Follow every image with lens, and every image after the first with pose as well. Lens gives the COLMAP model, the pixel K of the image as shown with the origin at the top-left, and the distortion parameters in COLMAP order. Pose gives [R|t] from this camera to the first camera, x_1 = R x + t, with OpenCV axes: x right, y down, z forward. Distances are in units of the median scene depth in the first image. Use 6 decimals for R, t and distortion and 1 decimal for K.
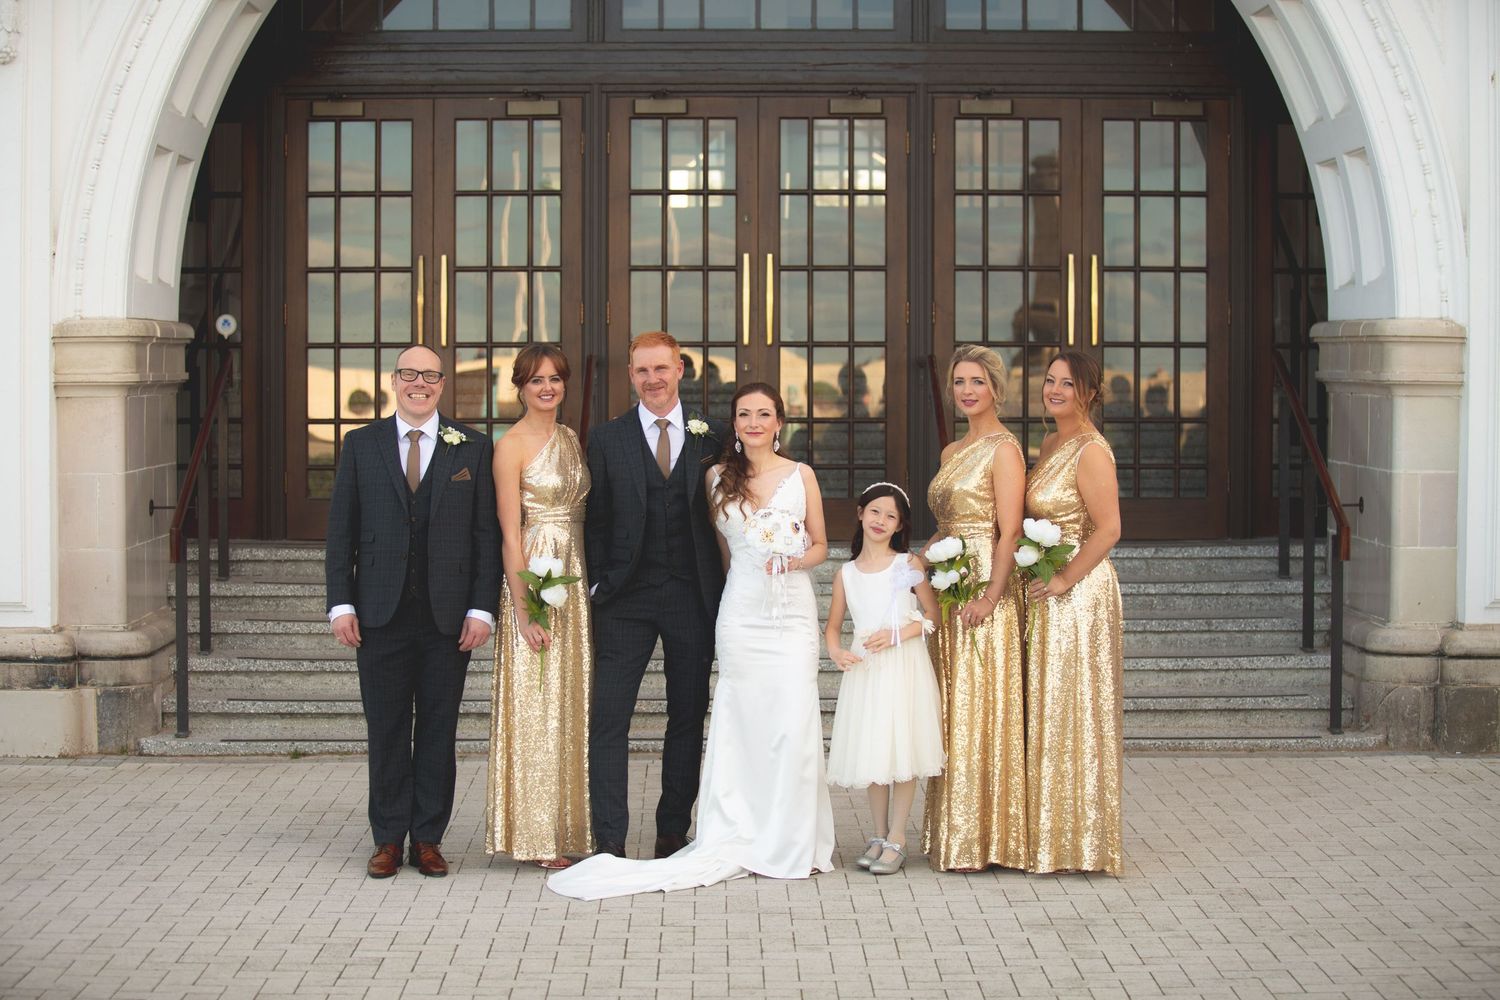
lens RADIAL K [[3278.2, 0, 753.6], [0, 3278.2, 531.8], [0, 0, 1]] dist [-0.303907, 0.079174]
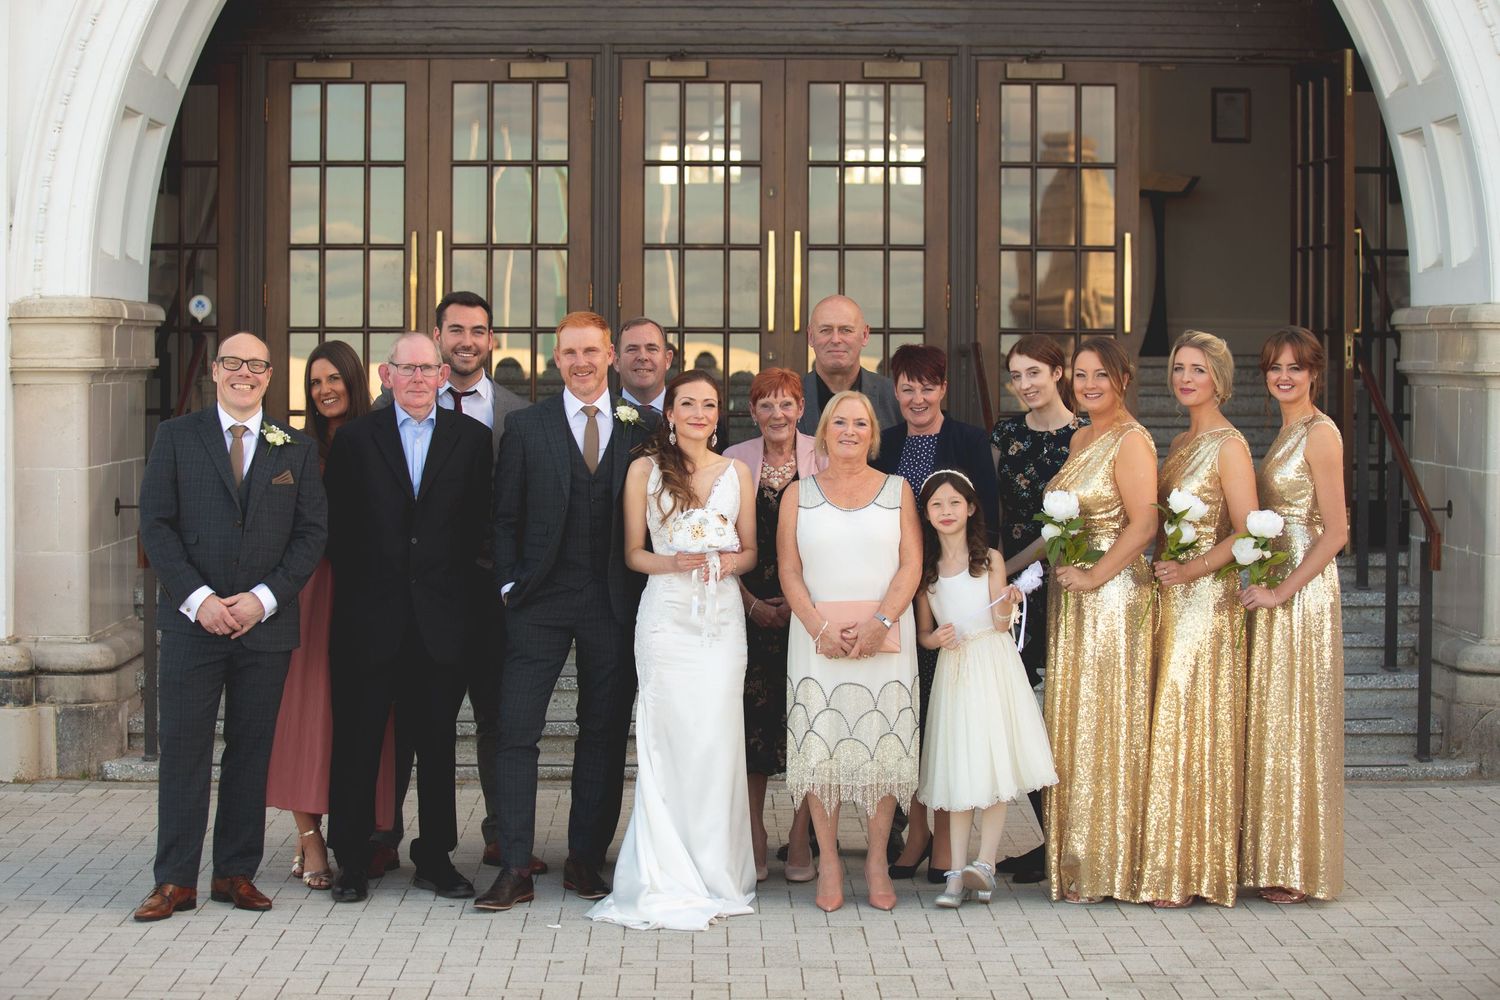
lens RADIAL K [[3403.7, 0, 701.5], [0, 3403.7, 495.7], [0, 0, 1]] dist [-0.312824, 0.245724]
pose [[0.999921, 0.003967, -0.011920, -0.010856], [-0.004102, 0.999928, -0.011312, -0.000525], [0.011875, 0.011360, 0.999865, 0.058008]]
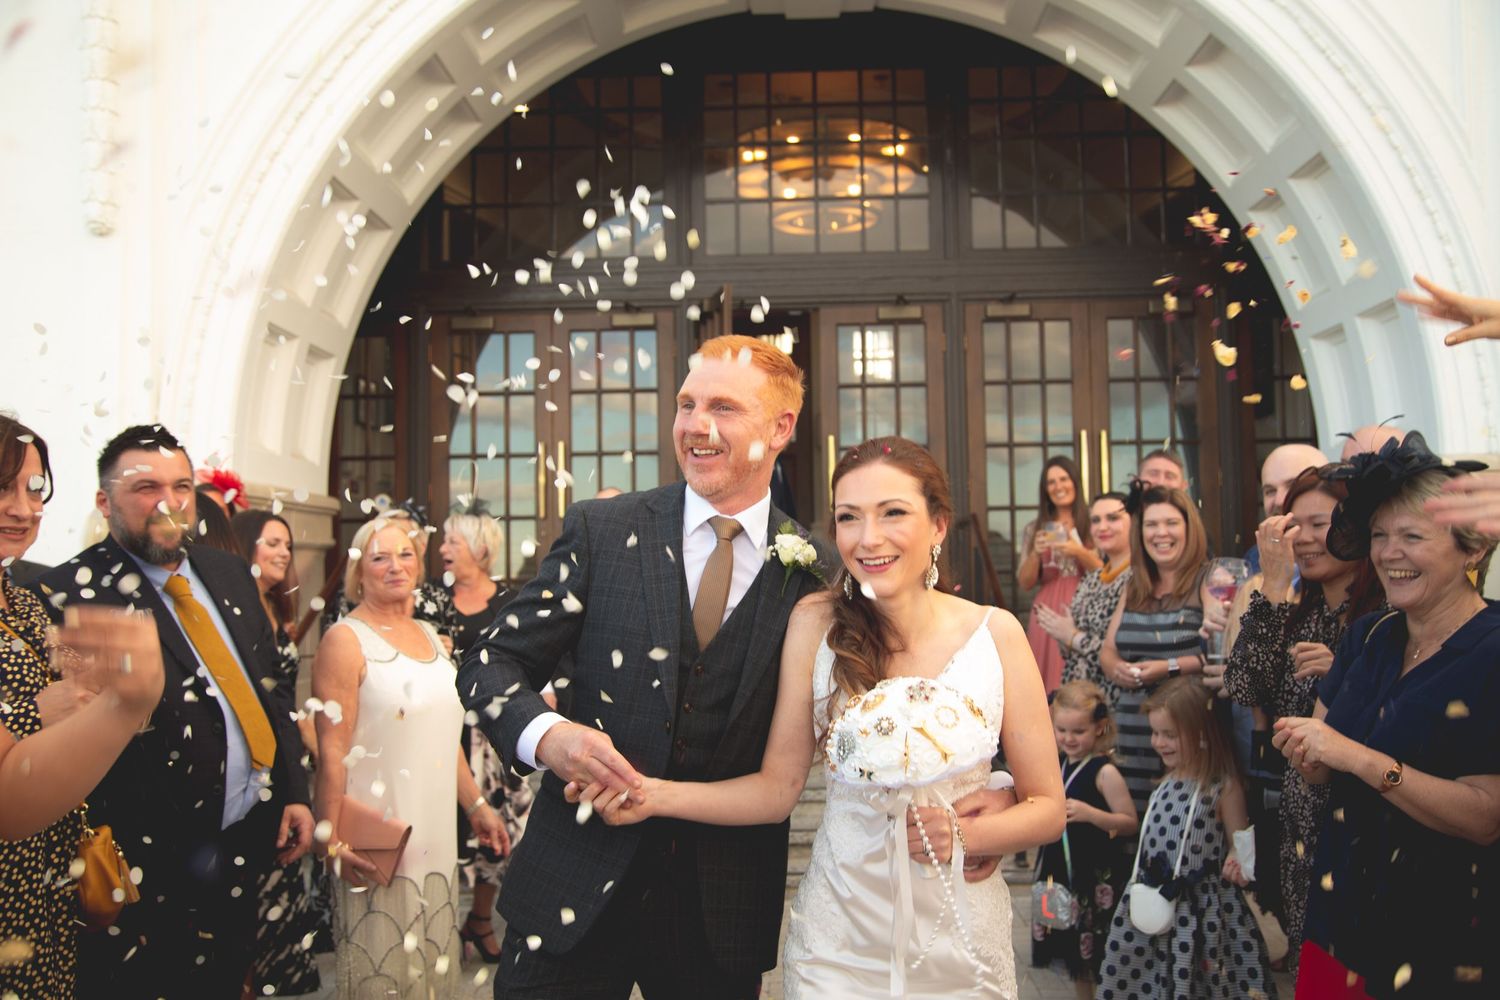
lens RADIAL K [[1446.3, 0, 750.0], [0, 1446.3, 500.0], [0, 0, 1]] dist [0.054587, -0.011180]
pose [[0.998949, -0.020238, -0.041123, -0.003668], [0.015582, 0.993747, -0.110560, -0.003316], [0.043103, 0.109803, 0.993018, 0.500001]]
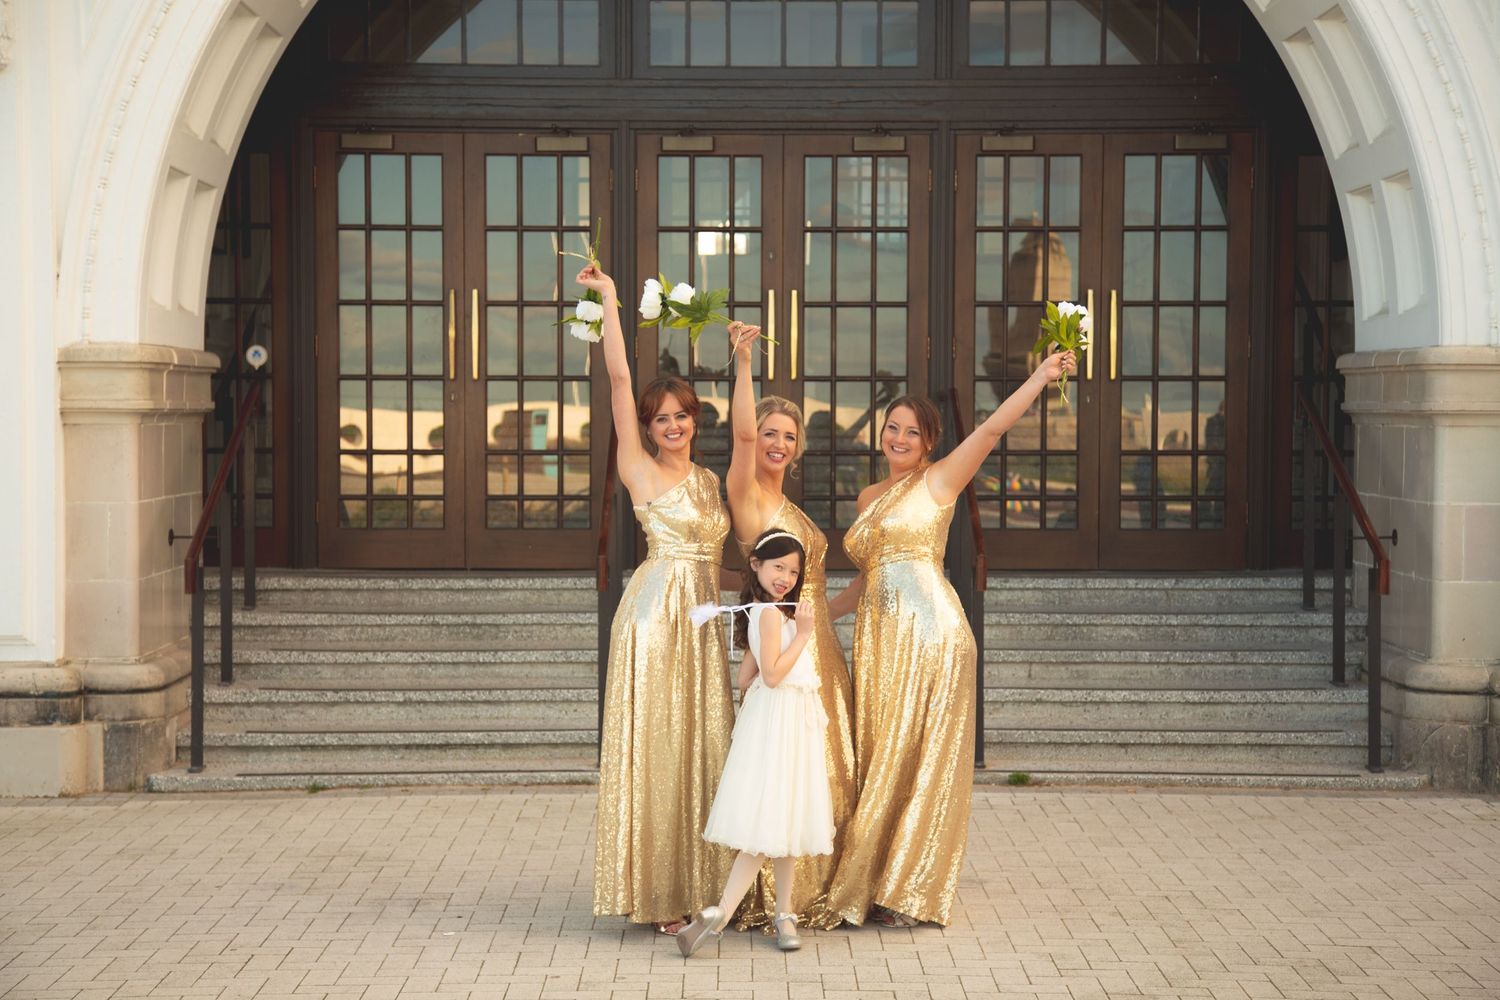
lens RADIAL K [[2684.0, 0, 757.2], [0, 2684.0, 509.3], [0, 0, 1]] dist [0.274099, 0.213008]
pose [[0.999986, 0.002384, -0.004697, -0.002704], [-0.002454, 0.999883, -0.015076, -0.003808], [0.004660, 0.015087, 0.999875, 0.167648]]
